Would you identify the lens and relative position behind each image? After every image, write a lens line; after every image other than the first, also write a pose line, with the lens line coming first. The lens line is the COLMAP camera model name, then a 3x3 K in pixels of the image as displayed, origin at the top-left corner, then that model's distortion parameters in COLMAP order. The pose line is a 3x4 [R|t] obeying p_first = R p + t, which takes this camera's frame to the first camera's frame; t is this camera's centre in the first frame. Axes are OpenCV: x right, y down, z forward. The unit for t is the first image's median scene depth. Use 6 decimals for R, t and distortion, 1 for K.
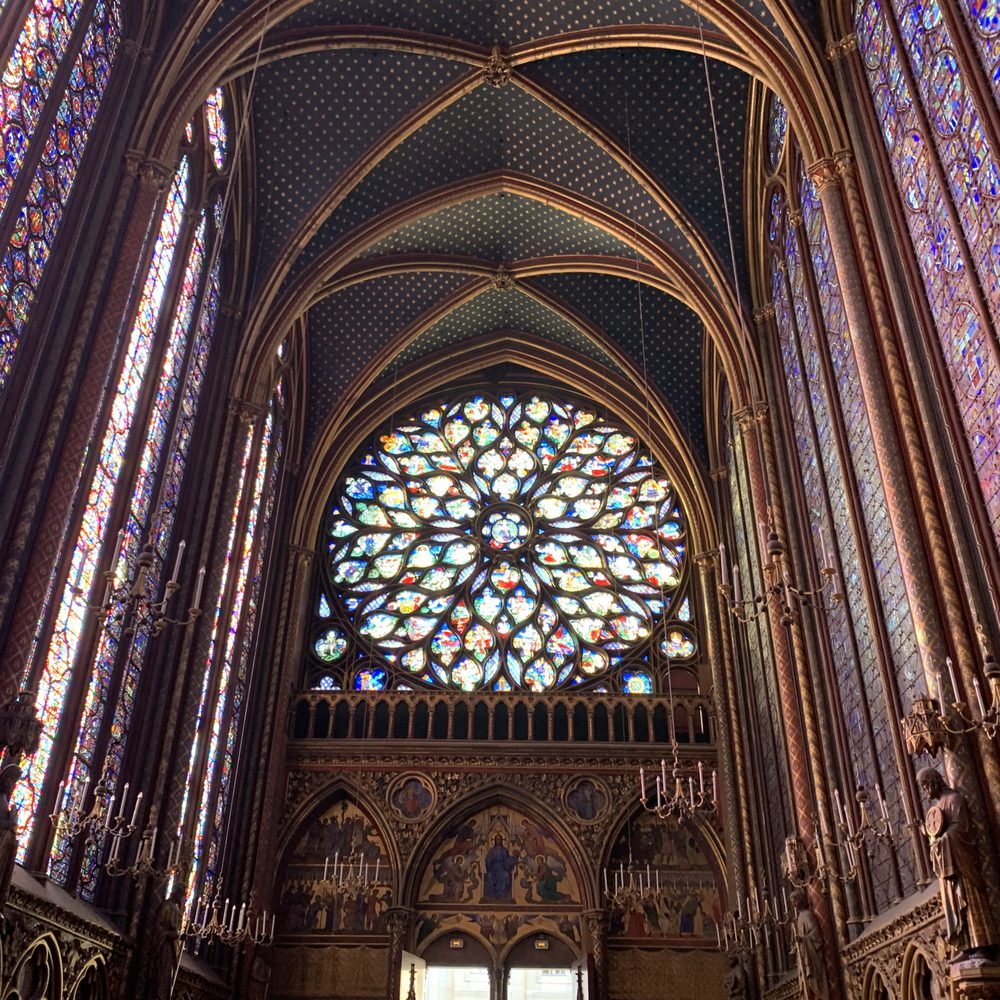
lens RADIAL K [[1002.9, 0, 496.3], [0, 1002.9, 476.6], [0, 0, 1]] dist [0.096922, -0.226071]
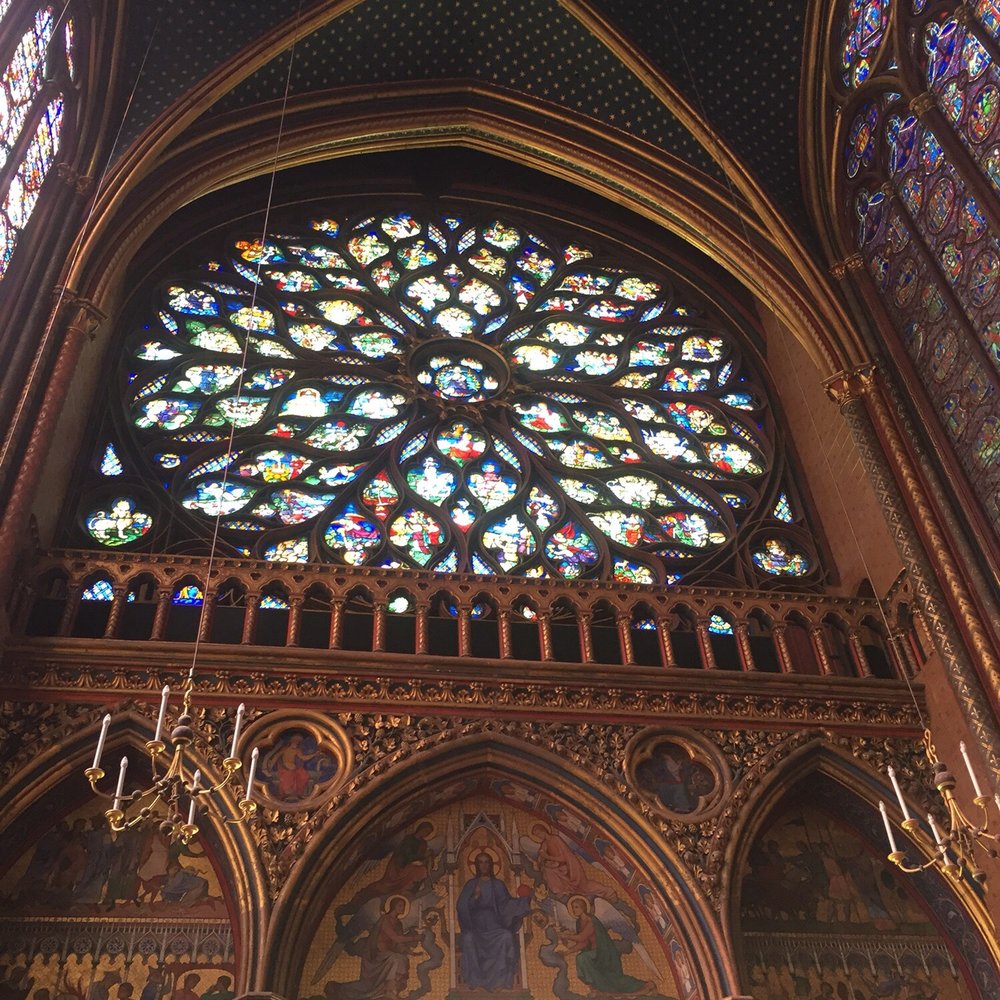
lens RADIAL K [[1145.8, 0, 500.8], [0, 1145.8, 499.5], [0, 0, 1]] dist [0.052795, -0.018649]
pose [[0.982378, 0.072944, 0.172085, -0.075216], [-0.035791, 0.977078, -0.209850, 0.258754], [-0.183448, 0.199993, 0.962470, 0.401394]]
